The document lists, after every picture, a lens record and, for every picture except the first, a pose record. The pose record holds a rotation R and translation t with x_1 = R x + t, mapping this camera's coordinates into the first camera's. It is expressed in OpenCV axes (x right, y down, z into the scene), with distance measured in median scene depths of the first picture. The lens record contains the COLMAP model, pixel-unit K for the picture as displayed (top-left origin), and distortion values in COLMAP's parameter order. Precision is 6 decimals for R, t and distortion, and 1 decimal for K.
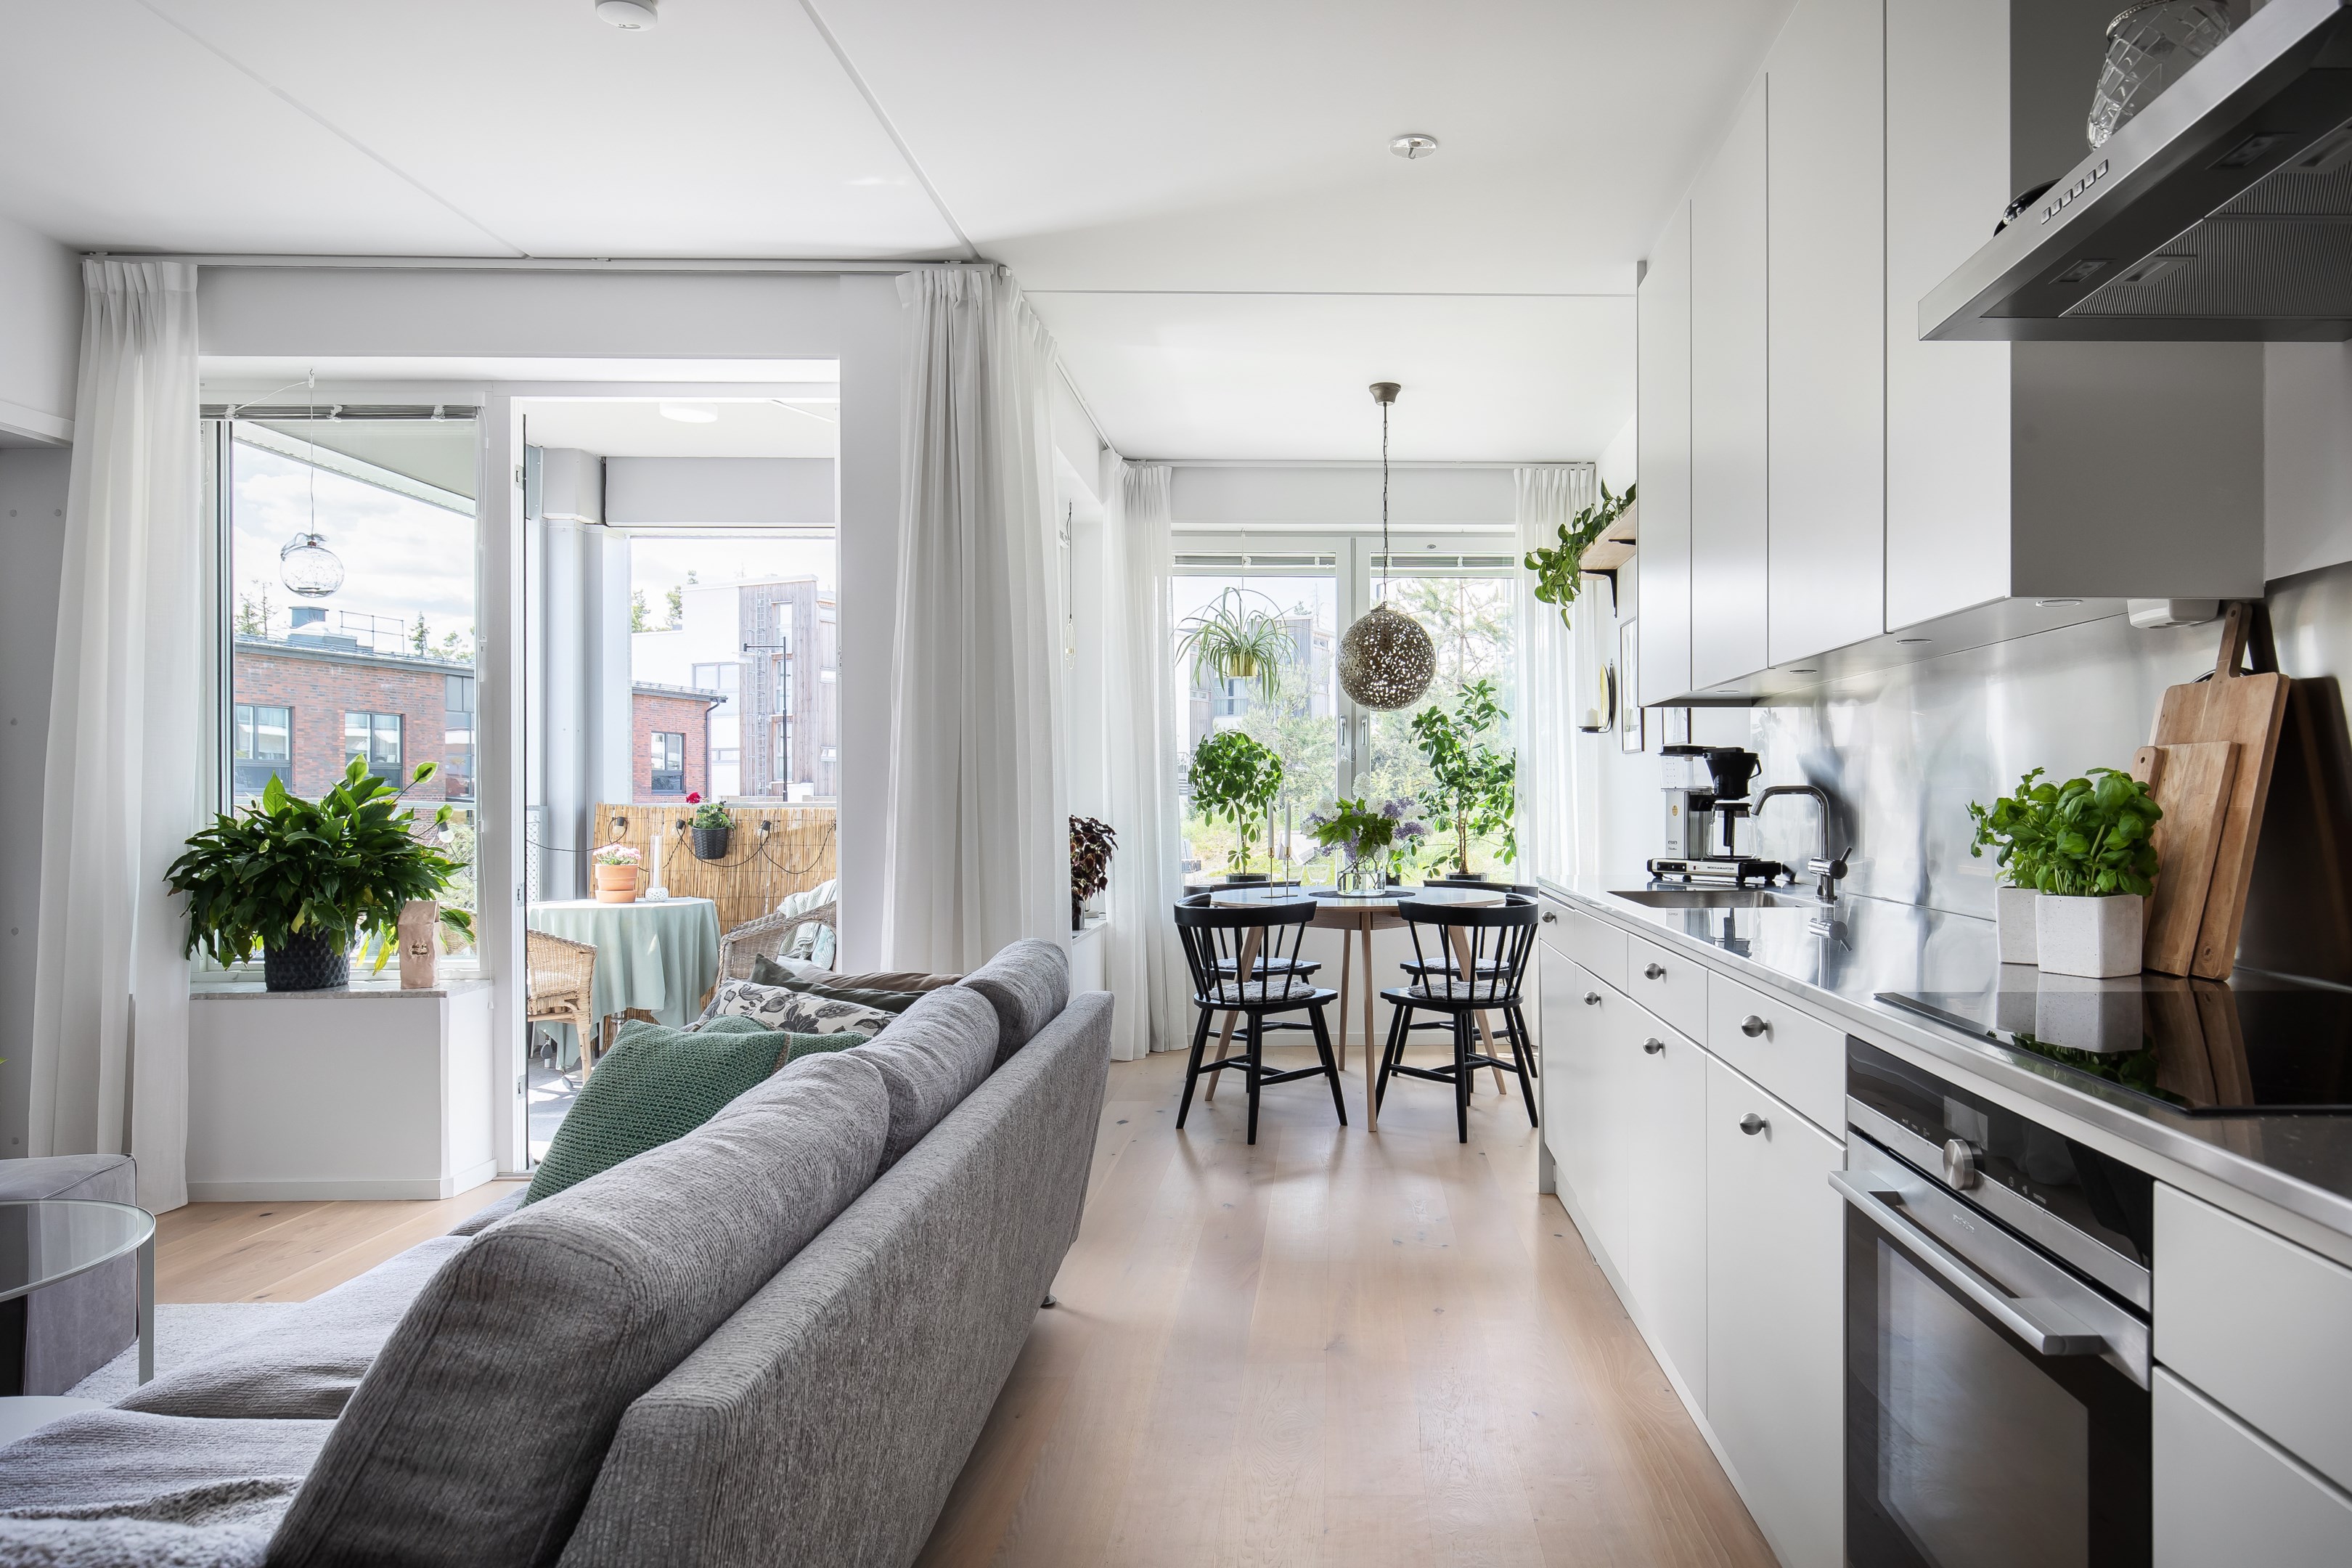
lens RADIAL K [[1443.6, 0, 1365.8], [0, 1443.6, 795.9], [0, 0, 1]] dist [-0.000518, 0.000040]
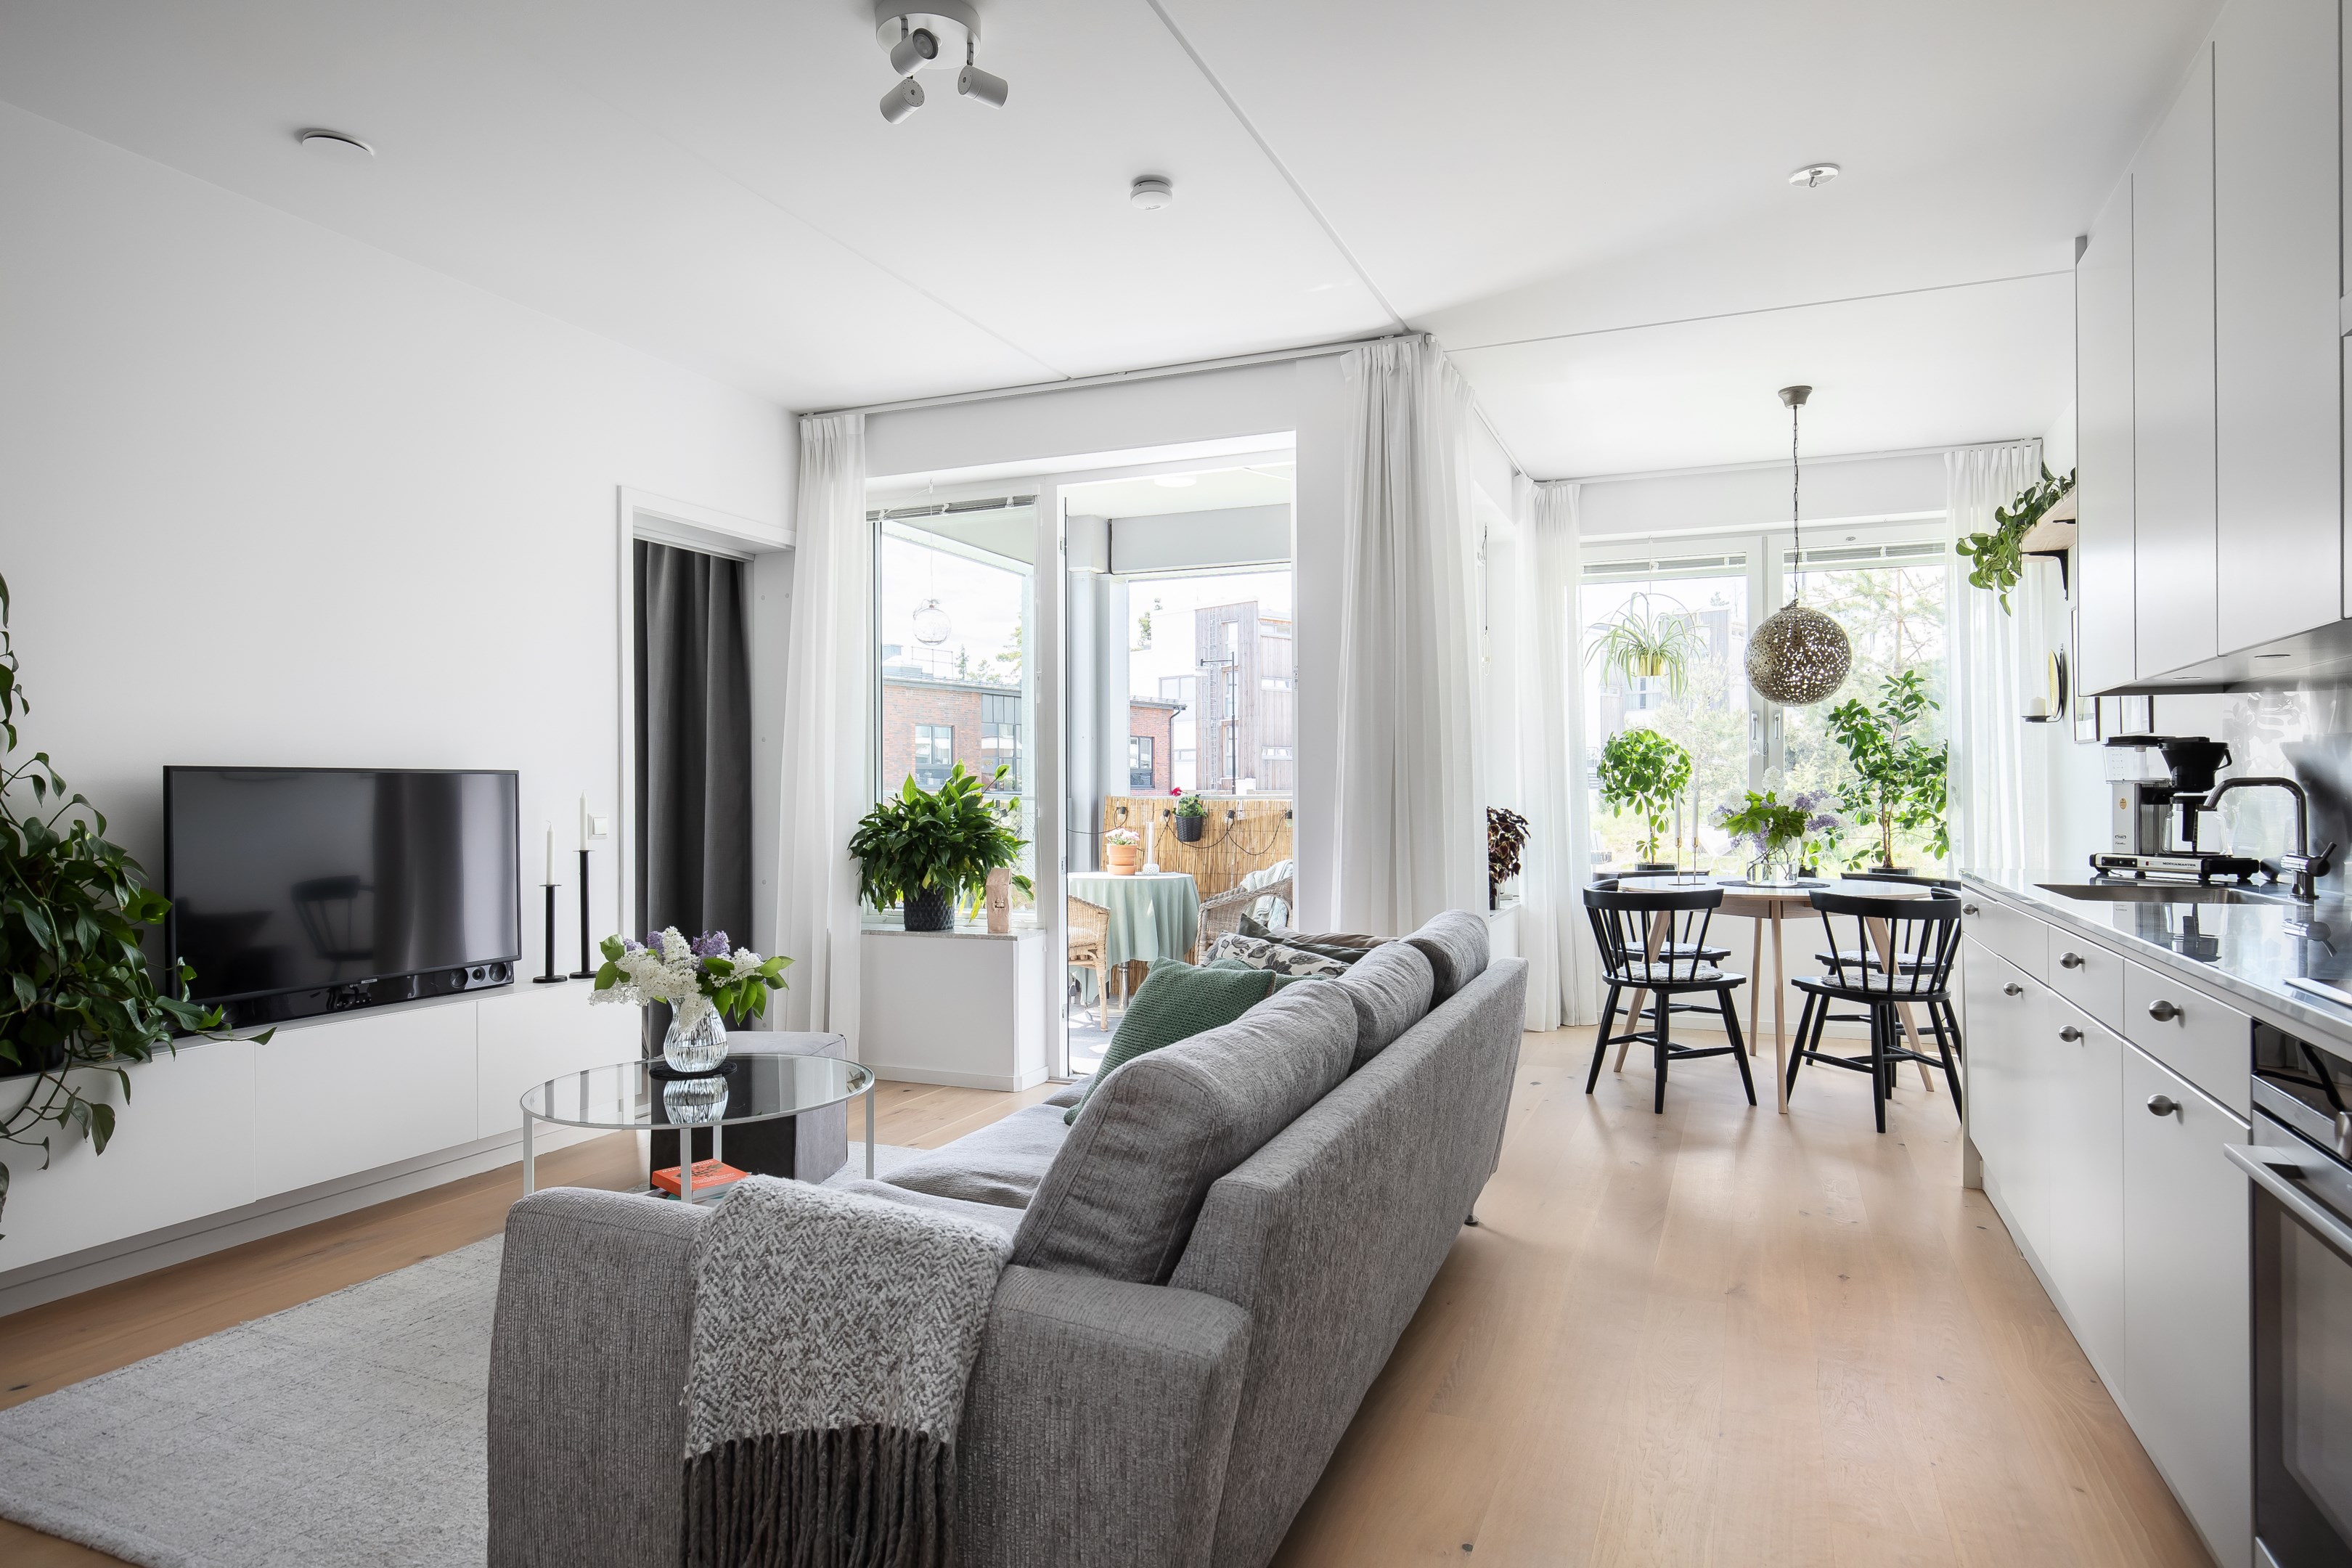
lens RADIAL K [[1365.4, 0, 1164.3], [0, 1365.4, 780.5], [0, 0, 1]] dist [0.001248, -0.000011]
pose [[0.908605, -0.003902, -0.417638, 0.013114], [0.001045, 0.999974, -0.007071, 0.000539], [0.417655, 0.005988, 0.908586, -0.085404]]
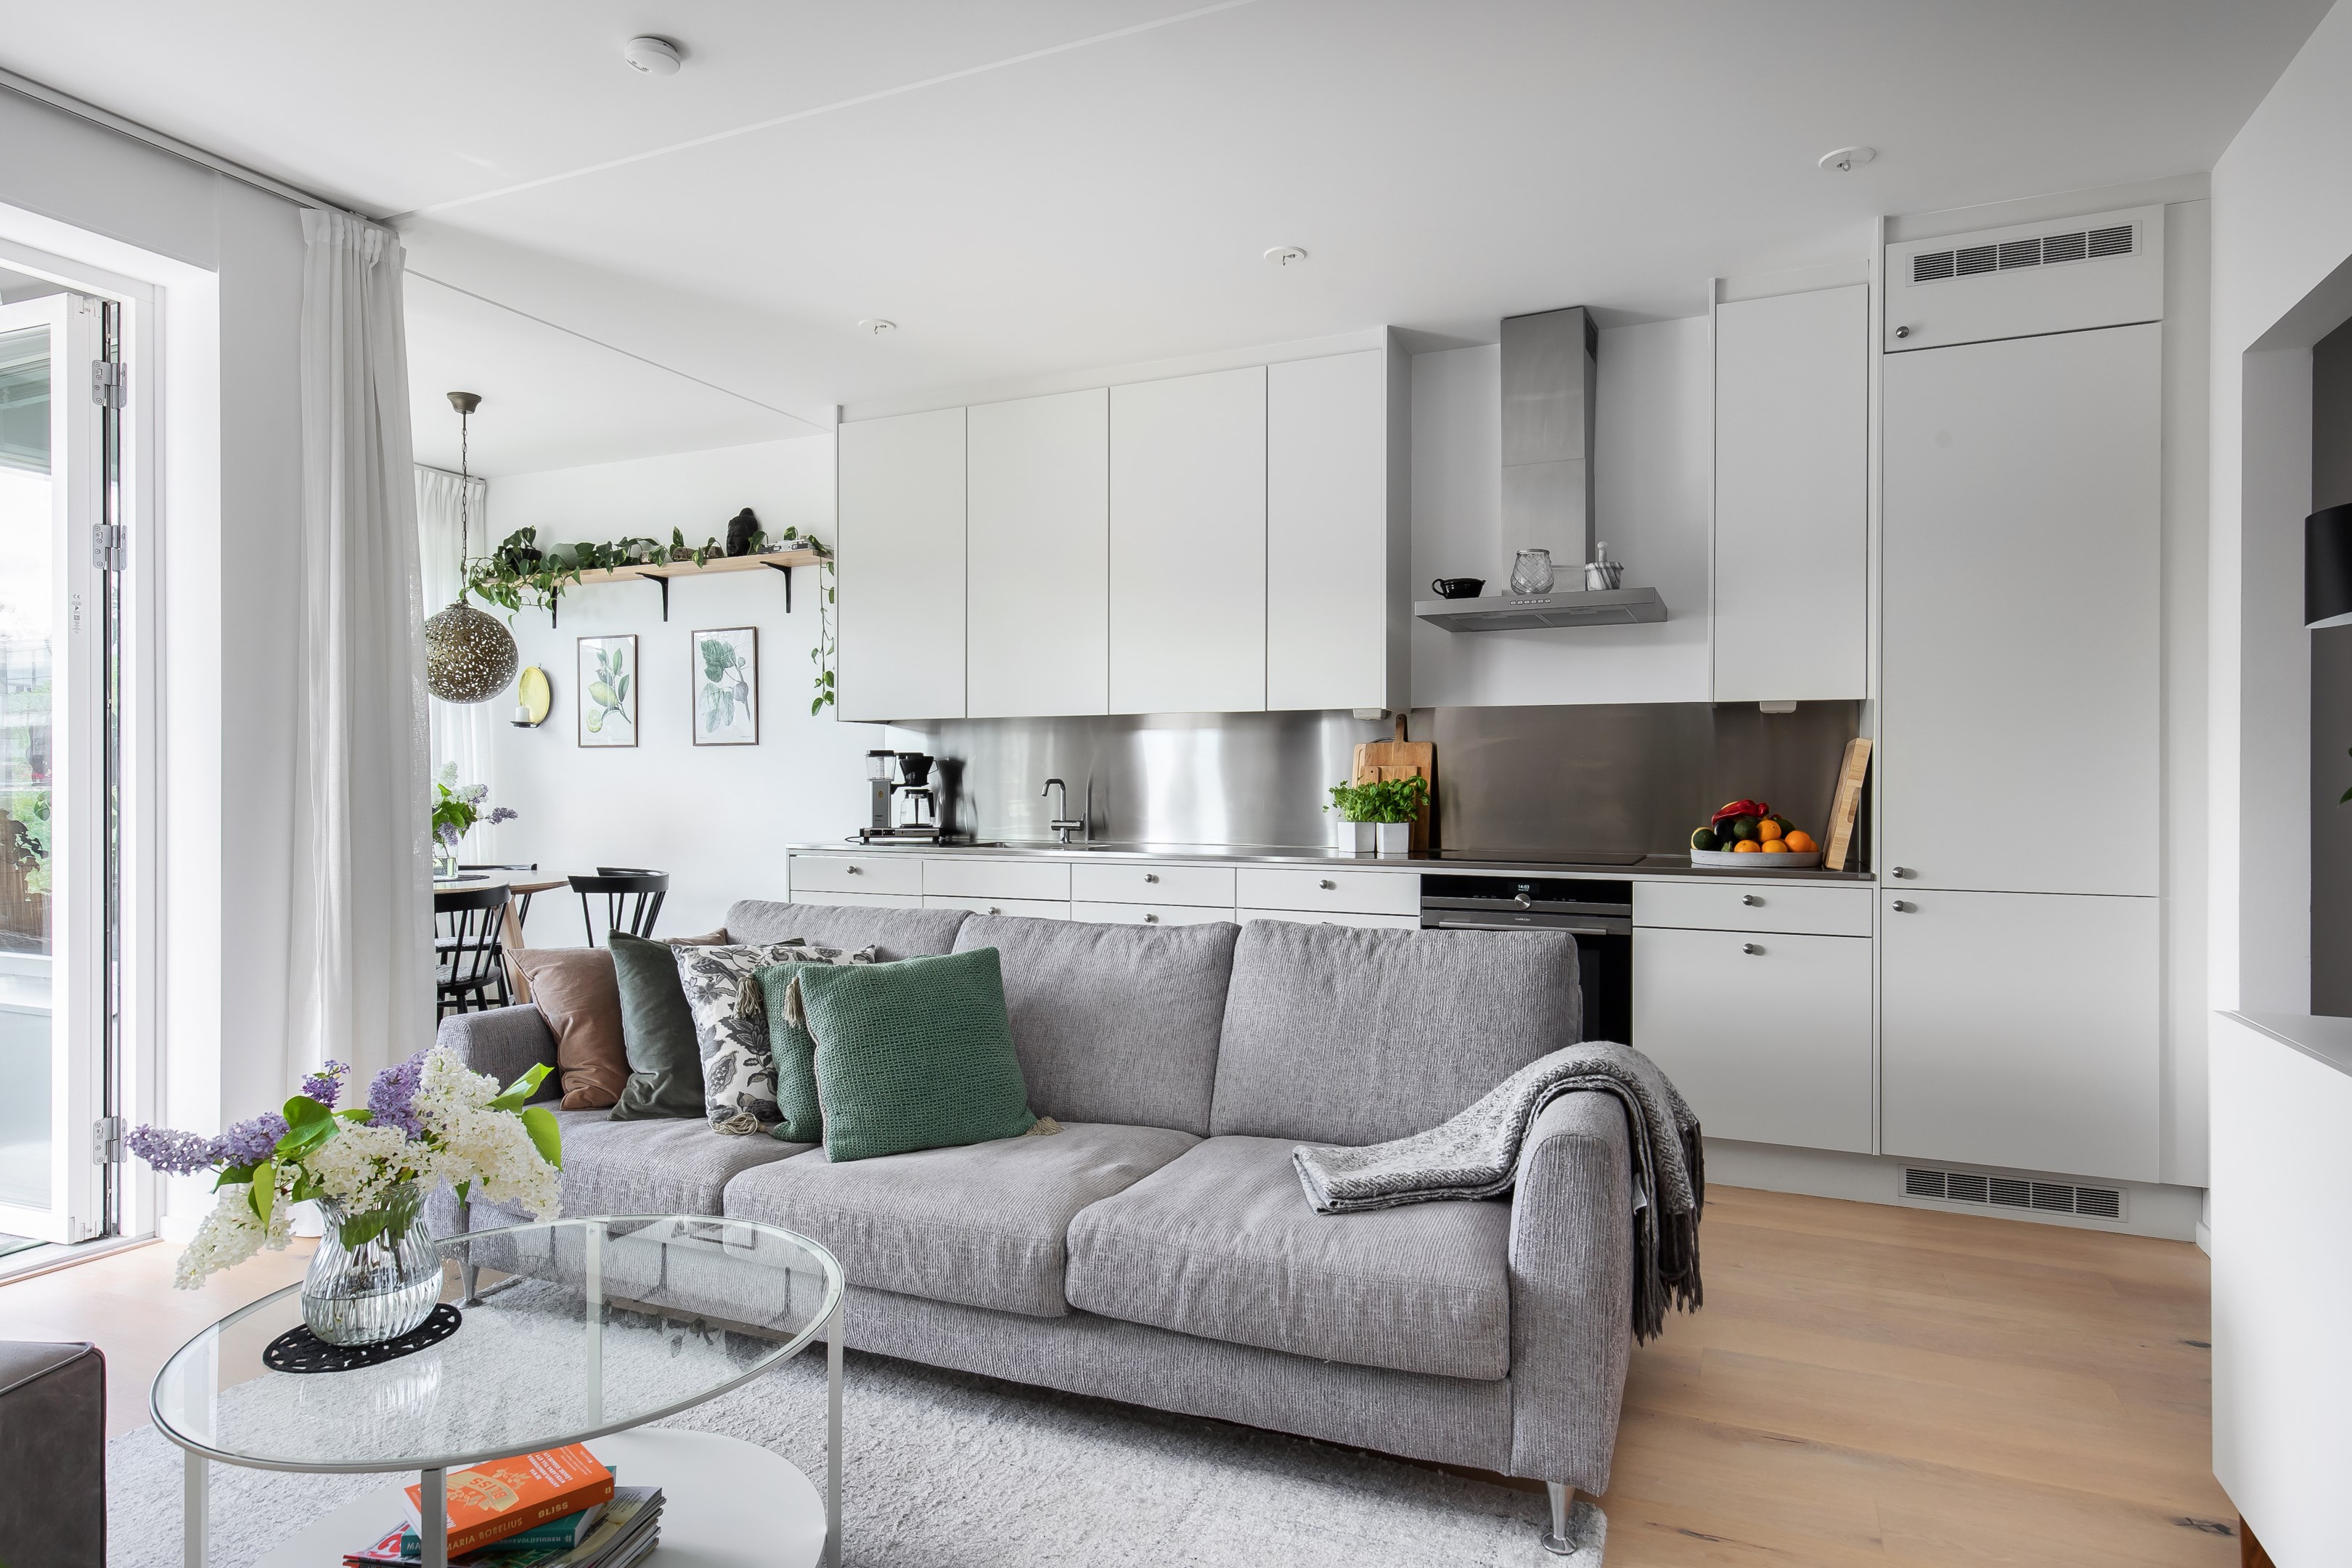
lens RADIAL K [[1312.7, 0, 1183.5], [0, 1312.7, 787.5], [0, 0, 1]] dist [0.008476, 0.001163]
pose [[0.427618, 0.000700, 0.903959, -0.795604], [-0.002323, 0.999997, 0.000325, 0.002049], [-0.903957, -0.002239, 0.427618, 0.138717]]
